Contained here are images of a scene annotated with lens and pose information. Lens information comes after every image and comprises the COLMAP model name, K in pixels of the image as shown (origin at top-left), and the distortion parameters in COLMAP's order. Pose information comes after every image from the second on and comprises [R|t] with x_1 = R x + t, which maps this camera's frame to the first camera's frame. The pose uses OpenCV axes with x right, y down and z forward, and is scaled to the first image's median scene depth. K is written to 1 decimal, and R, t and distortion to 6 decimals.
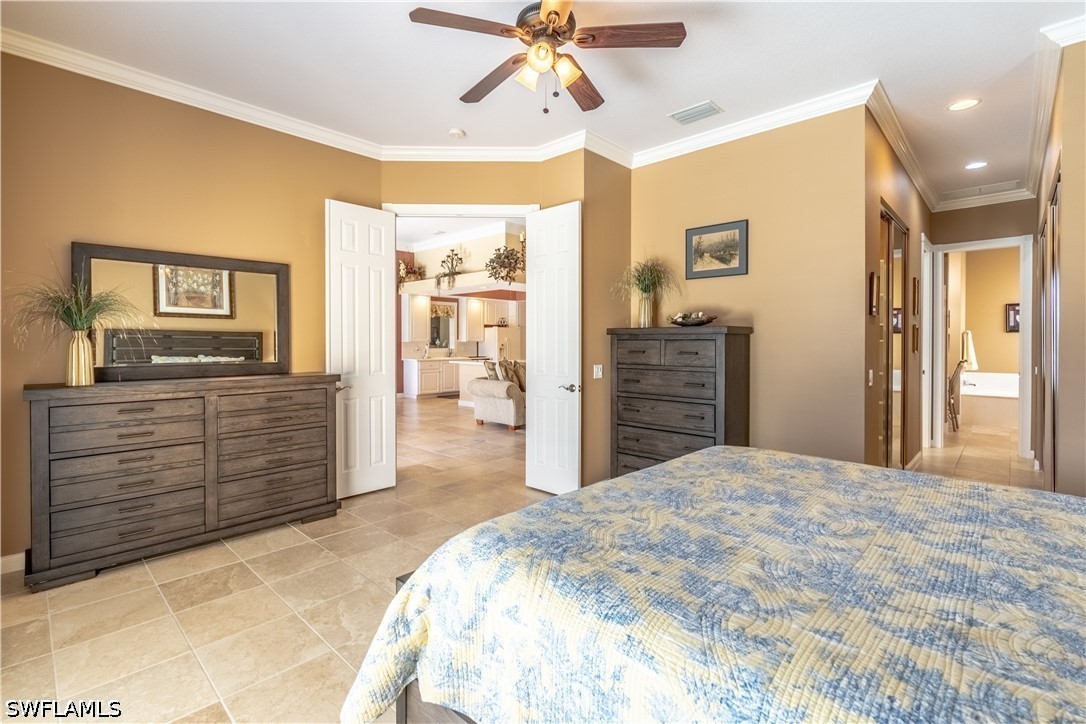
lens RADIAL K [[502.6, 0, 538.5], [0, 502.6, 352.7], [0, 0, 1]] dist [-0.012815, -0.000299]
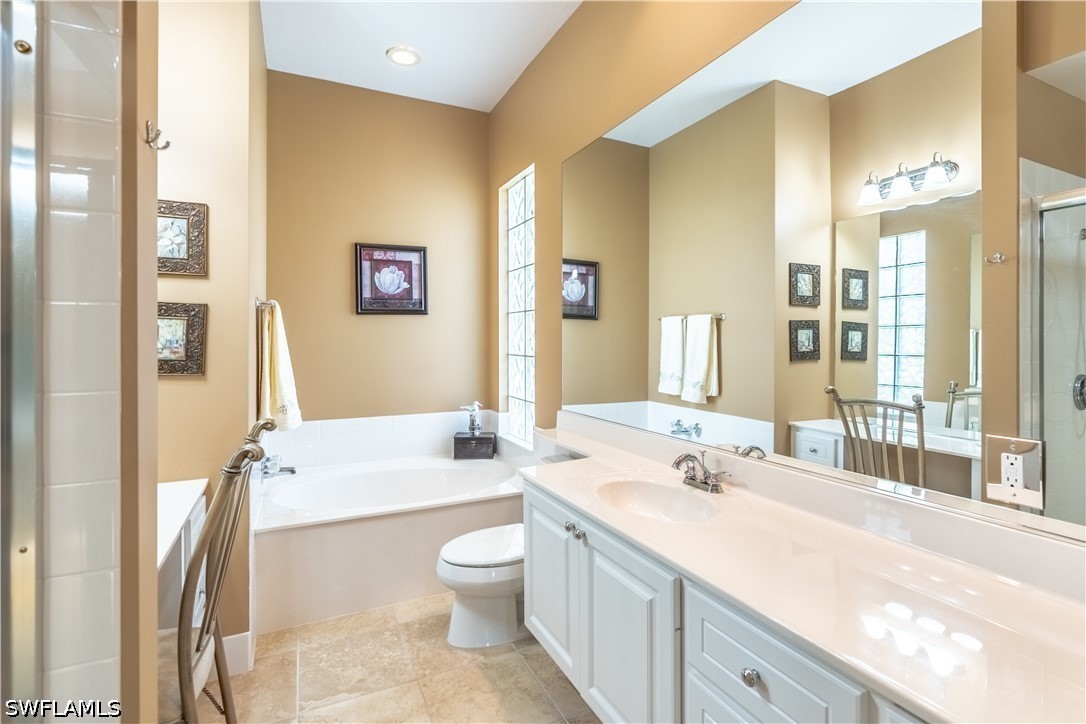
lens RADIAL K [[502.6, 0, 537.5], [0, 502.6, 340.9], [0, 0, 1]] dist [-0.012815, -0.000299]
pose [[0.348958, 0.001901, 0.937137, 0.555870], [0.012619, 0.999898, -0.006727, -0.014530], [-0.937053, 0.014173, 0.348898, 0.651454]]
